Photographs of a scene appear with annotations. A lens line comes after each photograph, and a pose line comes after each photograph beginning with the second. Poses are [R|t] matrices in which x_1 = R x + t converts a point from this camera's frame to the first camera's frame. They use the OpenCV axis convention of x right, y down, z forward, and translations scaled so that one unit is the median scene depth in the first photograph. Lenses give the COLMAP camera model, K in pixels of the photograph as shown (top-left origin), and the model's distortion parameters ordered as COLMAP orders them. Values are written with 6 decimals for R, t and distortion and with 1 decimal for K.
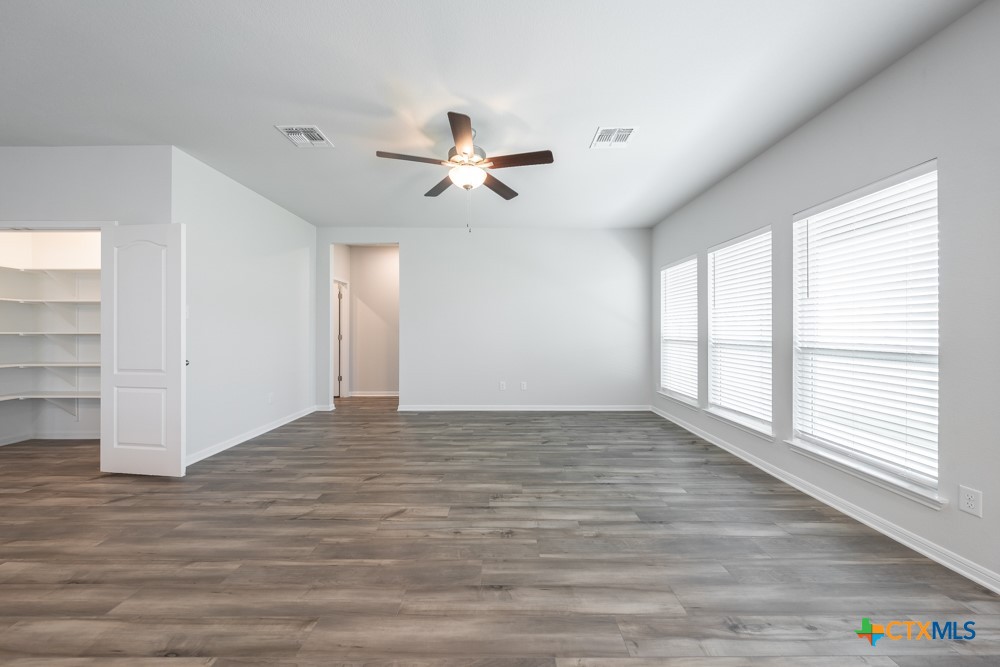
lens RADIAL K [[347.3, 0, 496.6], [0, 347.3, 323.9], [0, 0, 1]] dist [-0.005480, 0.000175]
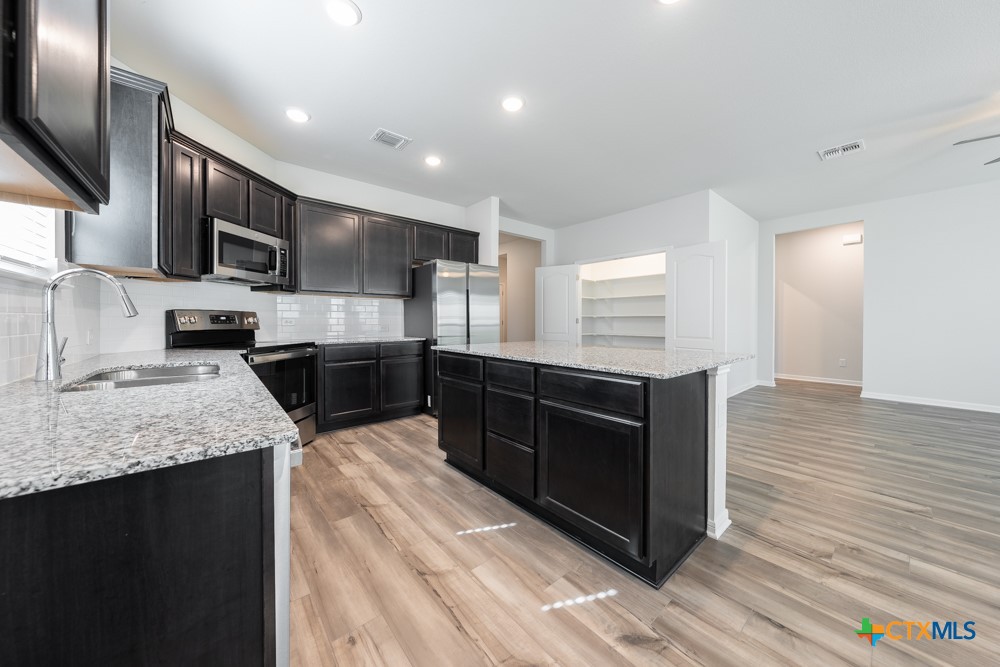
lens RADIAL K [[347.3, 0, 504.7], [0, 347.3, 319.2], [0, 0, 1]] dist [-0.005480, 0.000175]
pose [[0.655386, -0.001099, -0.755293, -0.439818], [0.011992, 0.999888, 0.008951, 0.026469], [0.755199, -0.014923, 0.655326, -0.749058]]
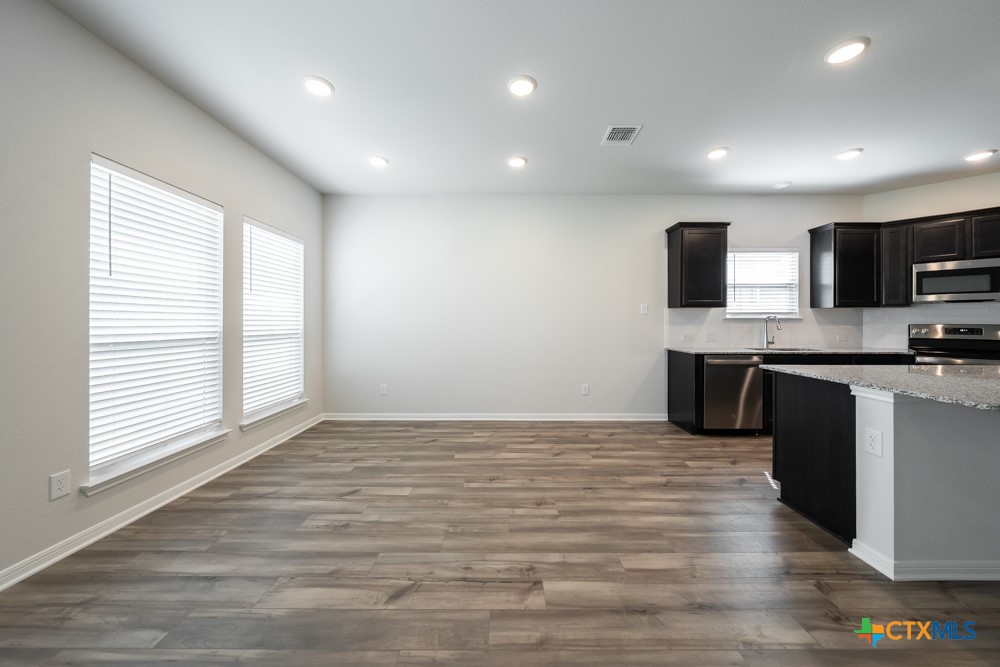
lens RADIAL K [[347.3, 0, 501.5], [0, 347.3, 322.4], [0, 0, 1]] dist [-0.005480, 0.000175]
pose [[-0.999986, -0.000304, 0.005250, 0.024017], [-0.000388, 0.999873, -0.015944, 0.013115], [-0.005245, -0.015946, -0.999859, 0.707386]]
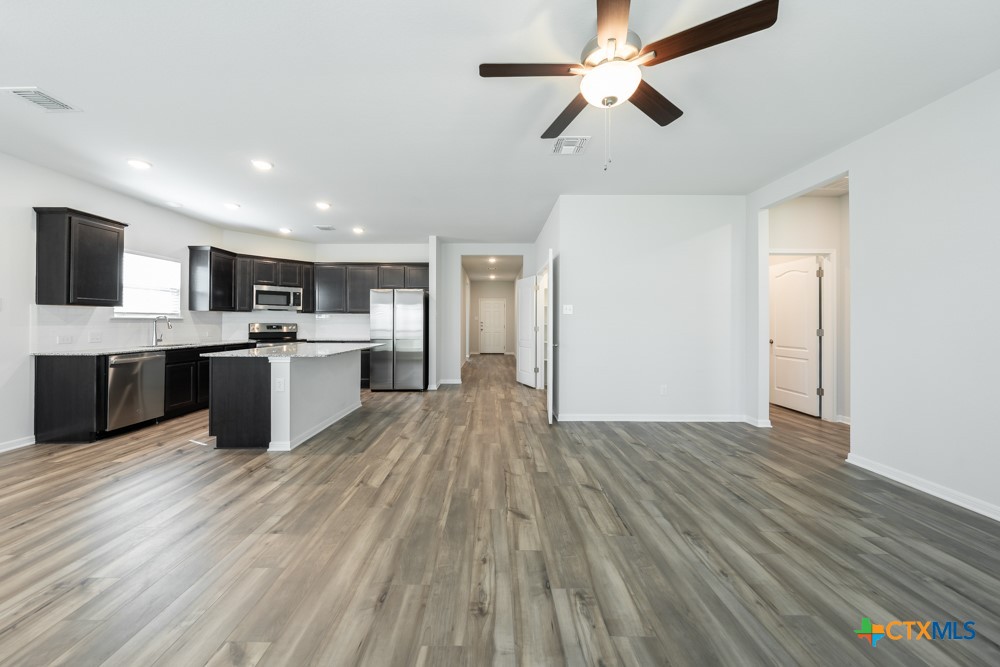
lens RADIAL K [[347.3, 0, 496.8], [0, 347.3, 322.3], [0, 0, 1]] dist [-0.005480, 0.000175]
pose [[0.010375, -0.000676, -0.999946, 0.586270], [0.014104, 0.999900, -0.000530, 0.013925], [0.999847, -0.014098, 0.010384, 0.819497]]
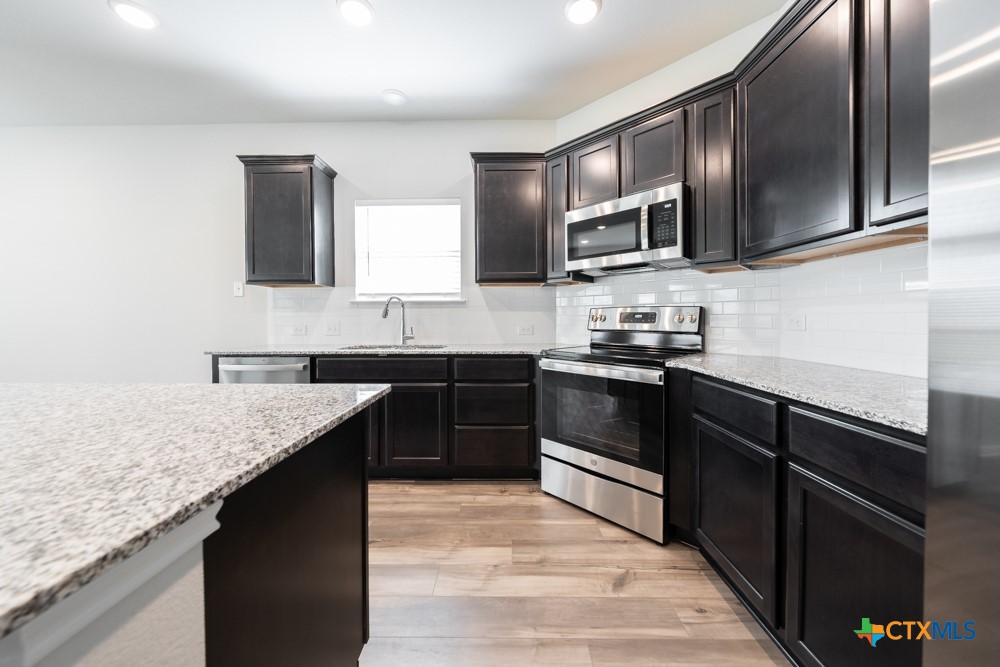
lens RADIAL K [[347.3, 0, 500.6], [0, 347.3, 320.7], [0, 0, 1]] dist [-0.005480, 0.000175]
pose [[-0.999988, 0.003329, 0.003529, -1.504161], [0.003300, 0.999960, -0.008303, 0.039954], [-0.003557, -0.008291, -0.999959, 0.187686]]
